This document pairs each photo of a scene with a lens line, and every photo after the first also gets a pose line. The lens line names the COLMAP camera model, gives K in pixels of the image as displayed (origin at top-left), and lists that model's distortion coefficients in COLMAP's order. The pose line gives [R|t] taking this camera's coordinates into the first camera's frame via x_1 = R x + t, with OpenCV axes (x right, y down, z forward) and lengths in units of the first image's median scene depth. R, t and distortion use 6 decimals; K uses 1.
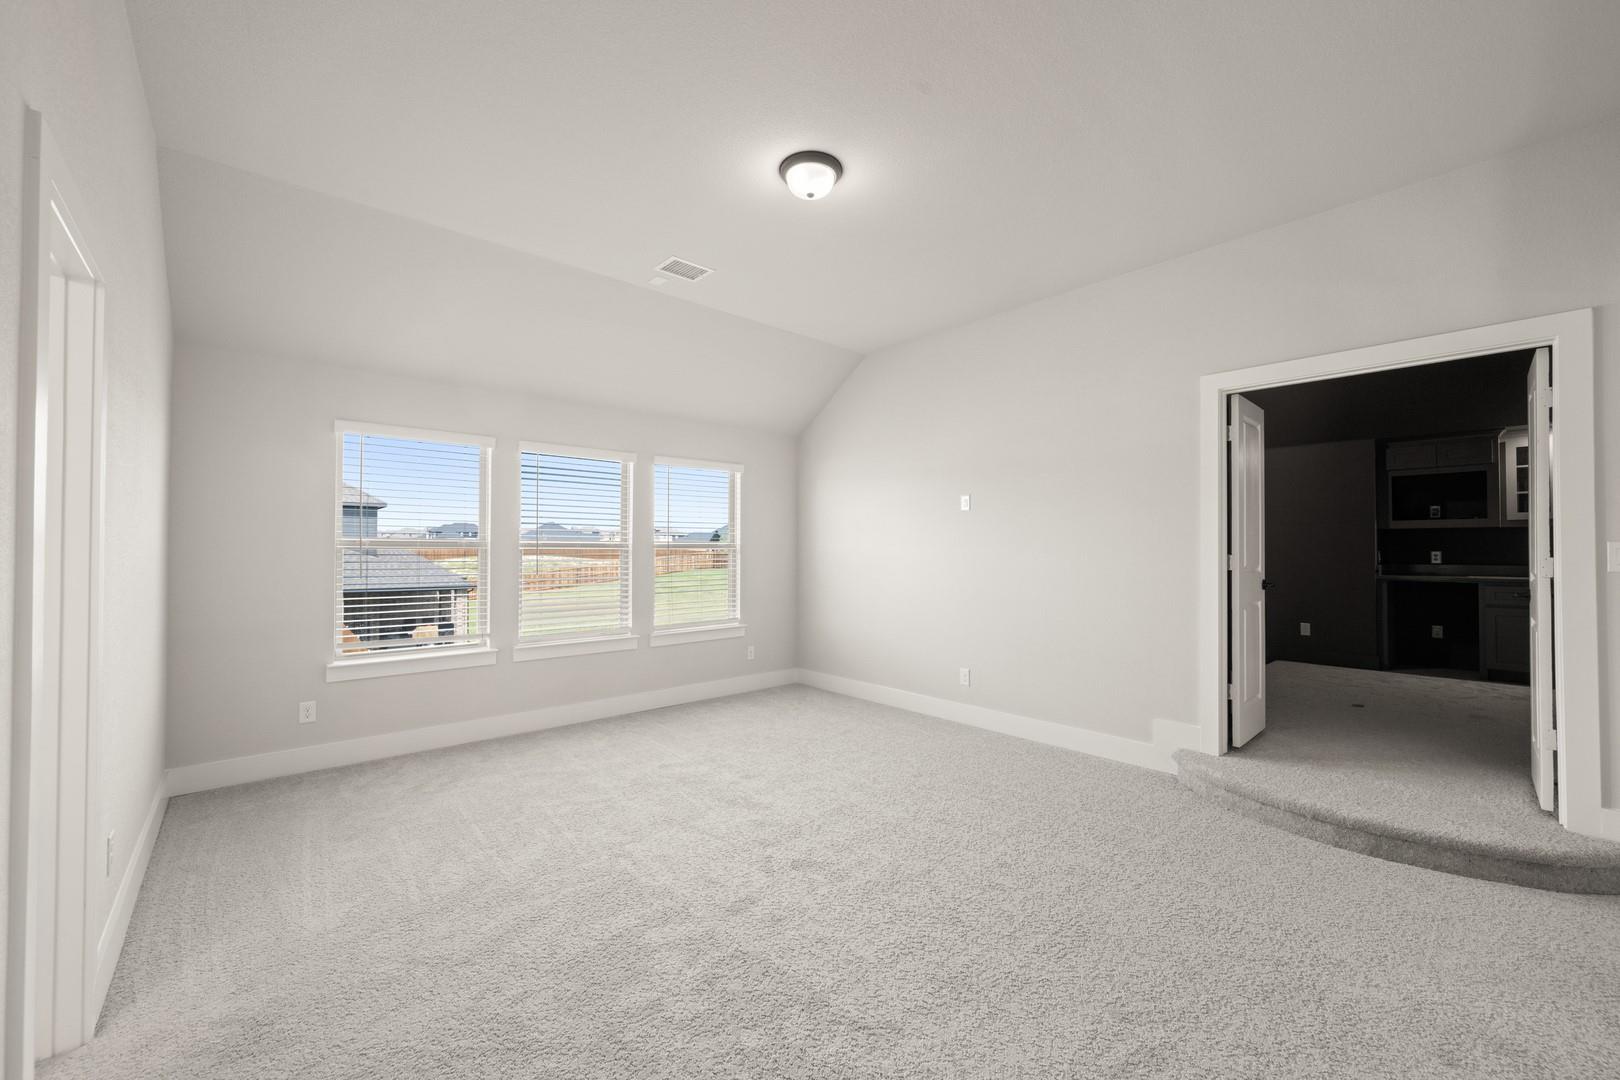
lens RADIAL K [[625.6, 0, 810.6], [0, 625.6, 543.1], [0, 0, 1]] dist [-0.000291, -0.000045]
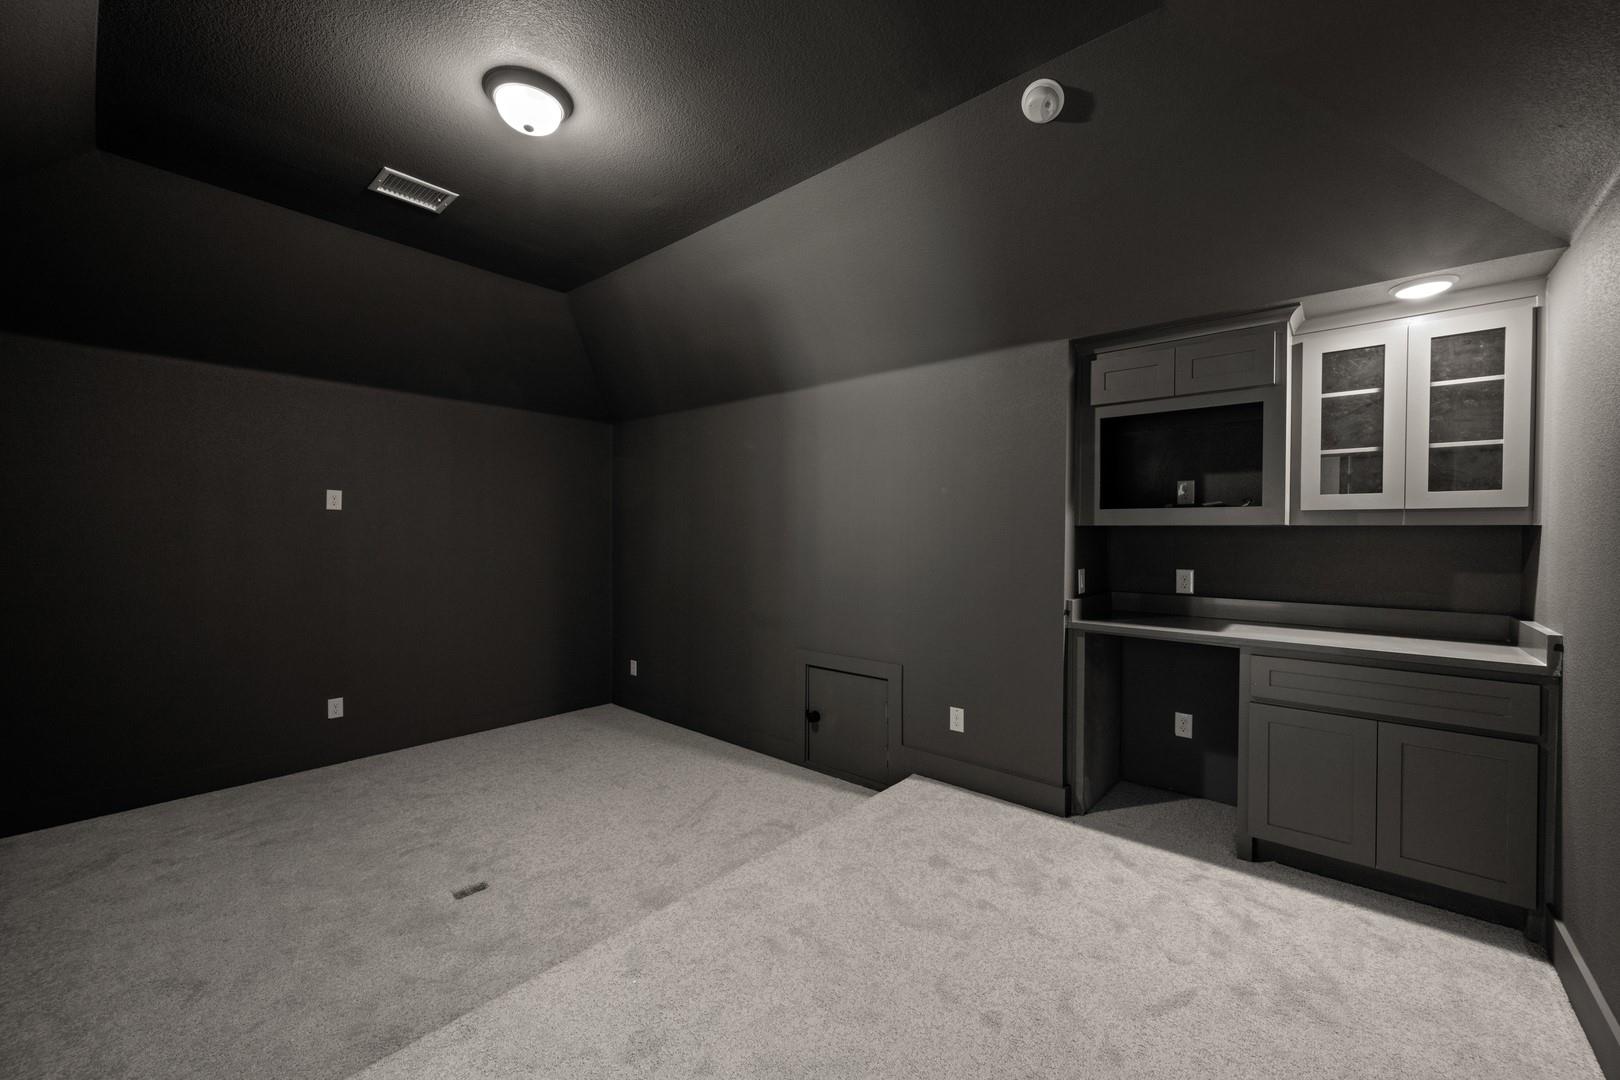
lens RADIAL K [[625.6, 0, 809.9], [0, 625.6, 540.8], [0, 0, 1]] dist [-0.000291, -0.000045]
pose [[0.990612, 0.007040, 0.136521, 0.640140], [-0.010175, 0.999700, 0.022282, -0.019833], [-0.136324, -0.023462, 0.990386, 0.546742]]
